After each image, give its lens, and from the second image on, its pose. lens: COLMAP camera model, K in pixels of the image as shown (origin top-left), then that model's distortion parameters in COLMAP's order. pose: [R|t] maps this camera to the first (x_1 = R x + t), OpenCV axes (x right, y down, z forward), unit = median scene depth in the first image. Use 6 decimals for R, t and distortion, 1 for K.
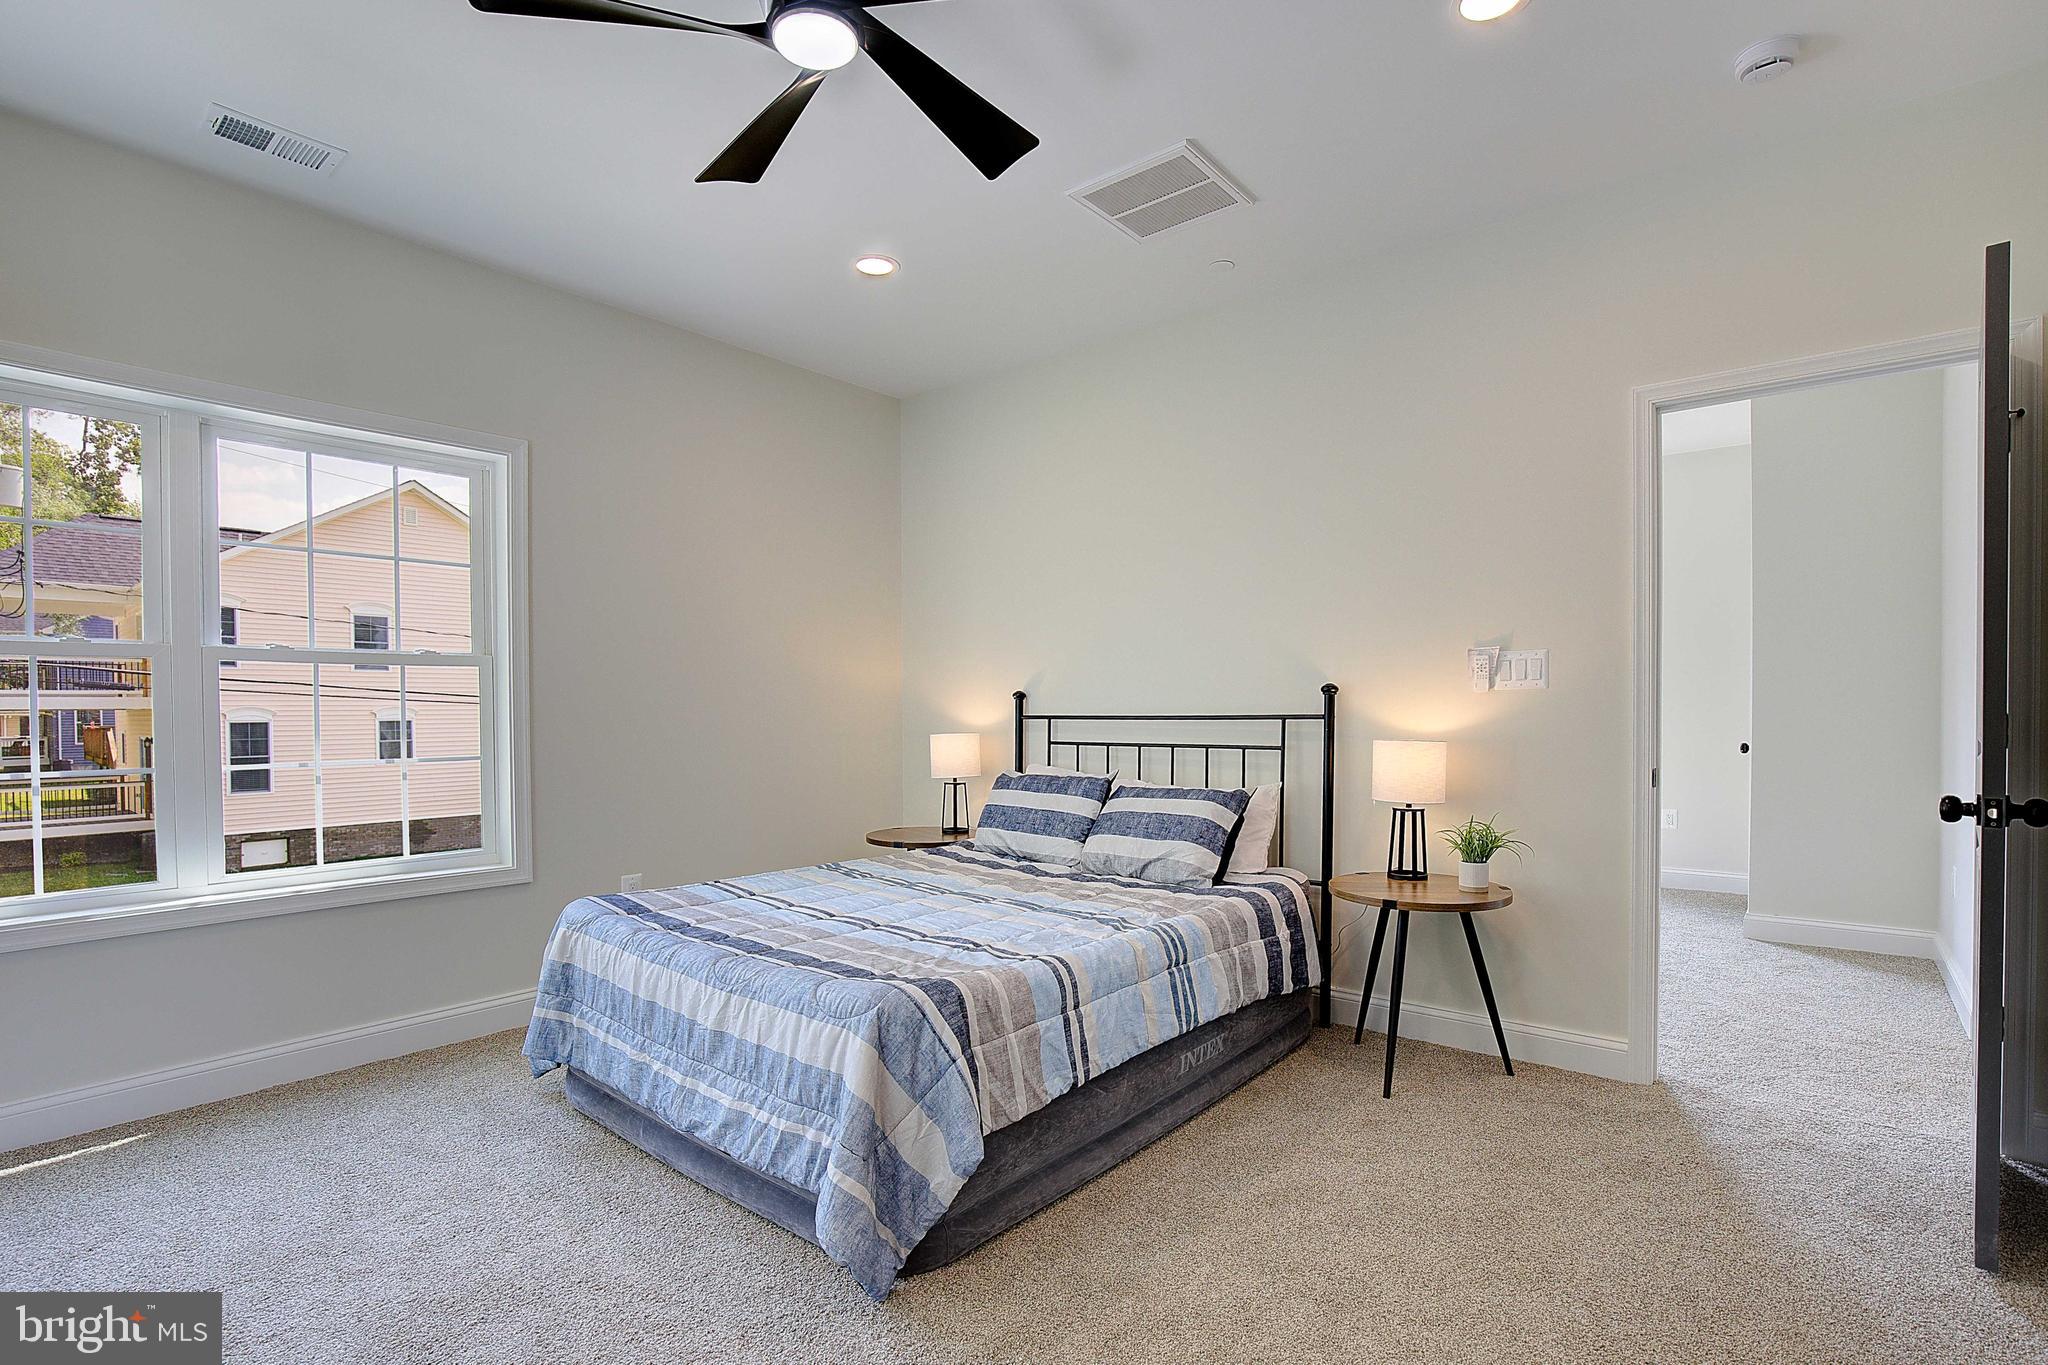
lens RADIAL K [[977.8, 0, 1026.8], [0, 977.8, 734.9], [0, 0, 1]] dist [-0.002188, -0.039253]
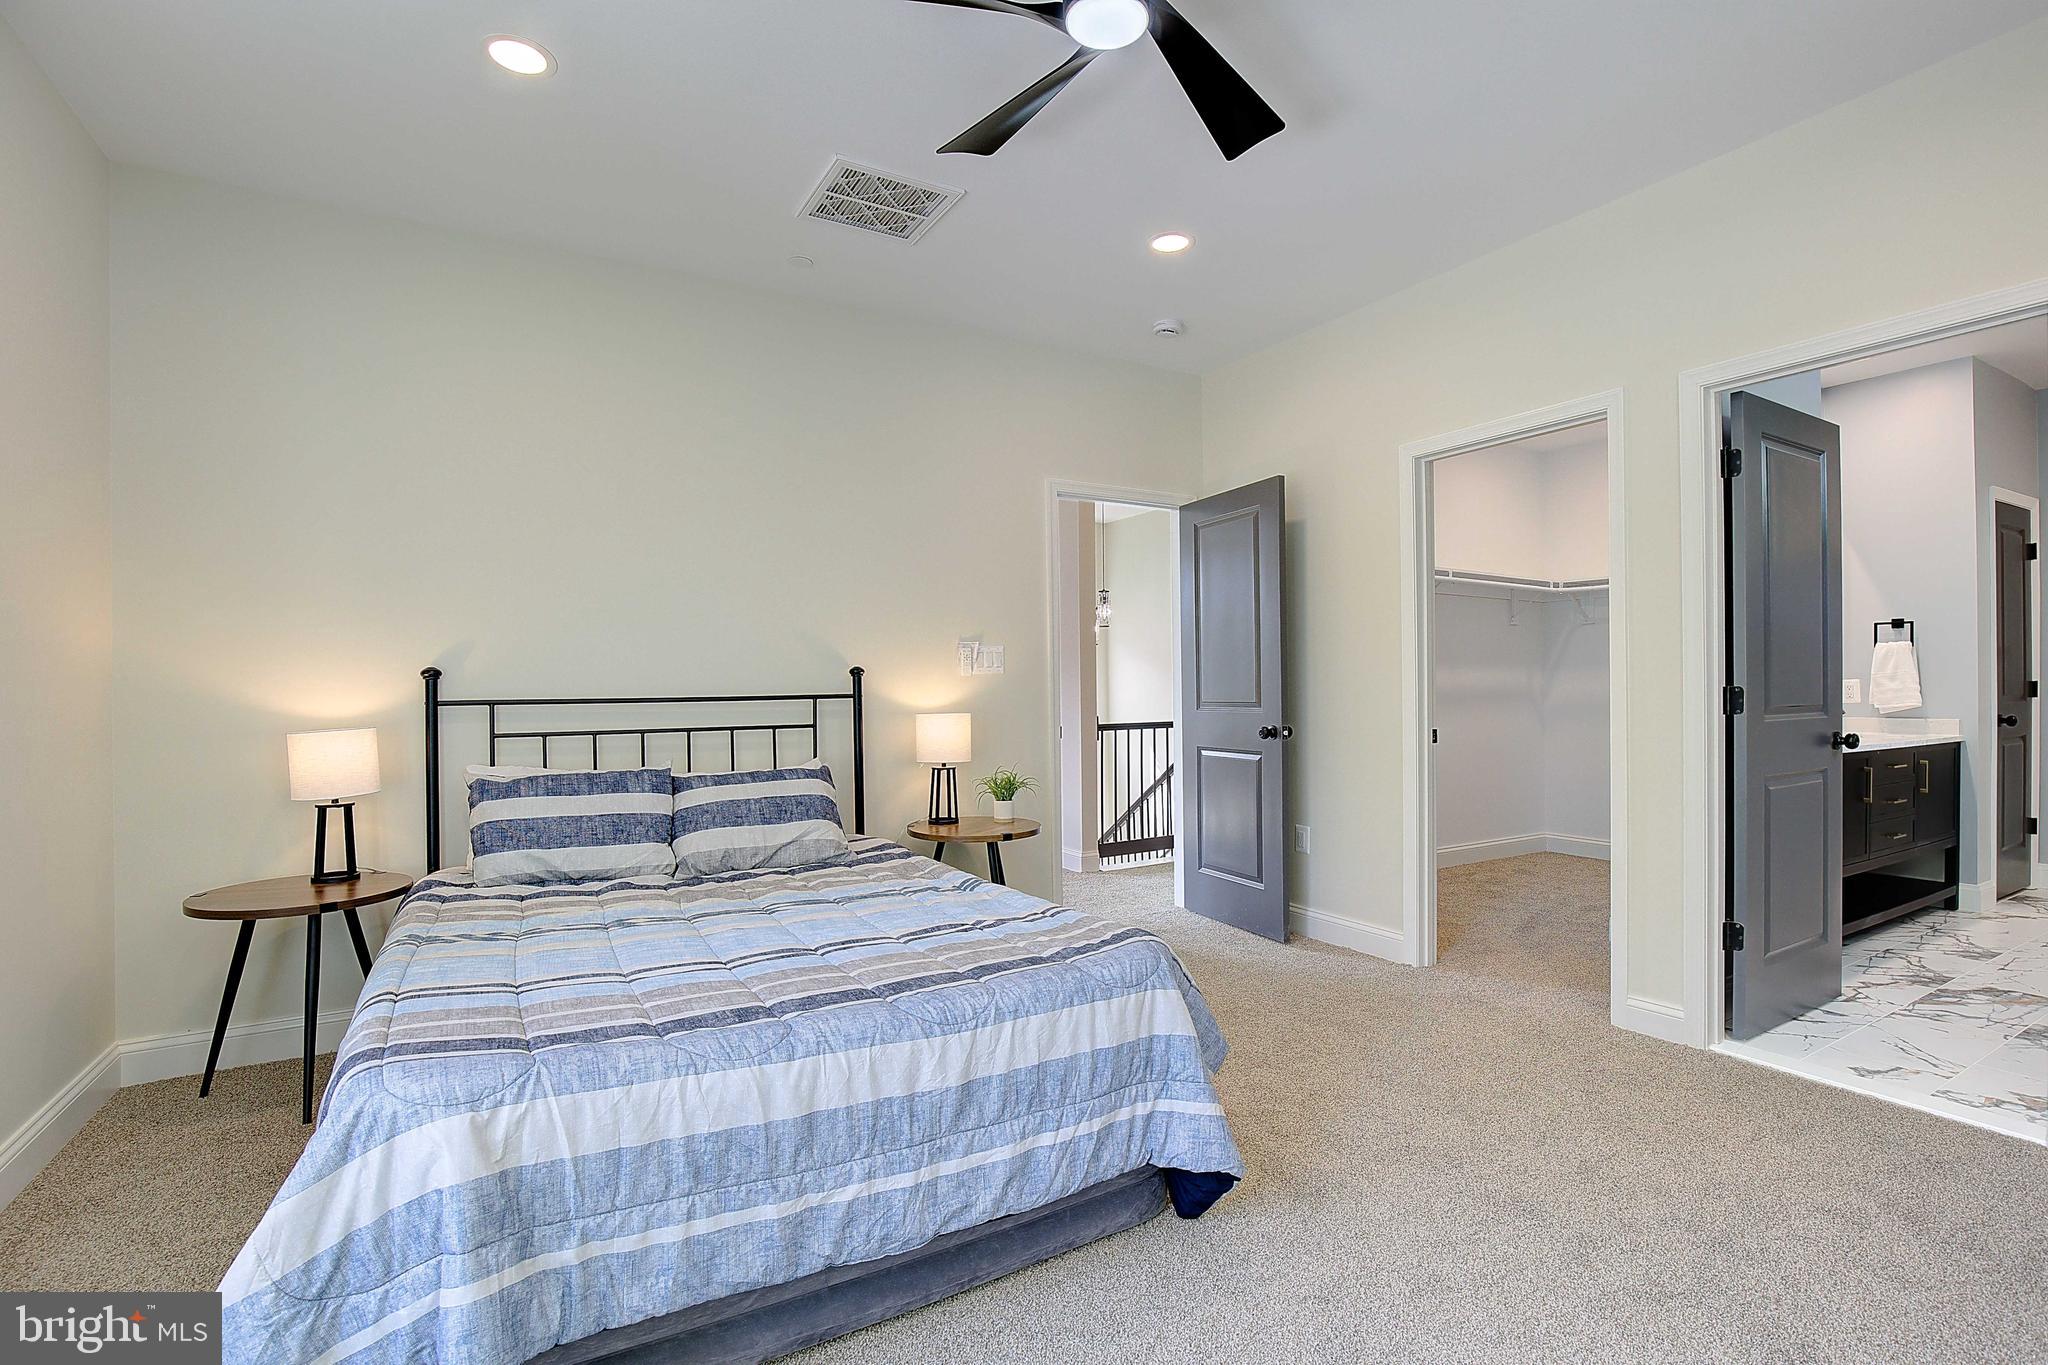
lens RADIAL K [[949.7, 0, 1046.4], [0, 949.7, 698.6], [0, 0, 1]] dist [-0.024222, 0.008107]
pose [[0.328903, -0.009651, 0.944315, -0.719013], [0.035077, 0.999383, -0.002004, -0.006129], [-0.943712, 0.033783, 0.329038, 0.469652]]
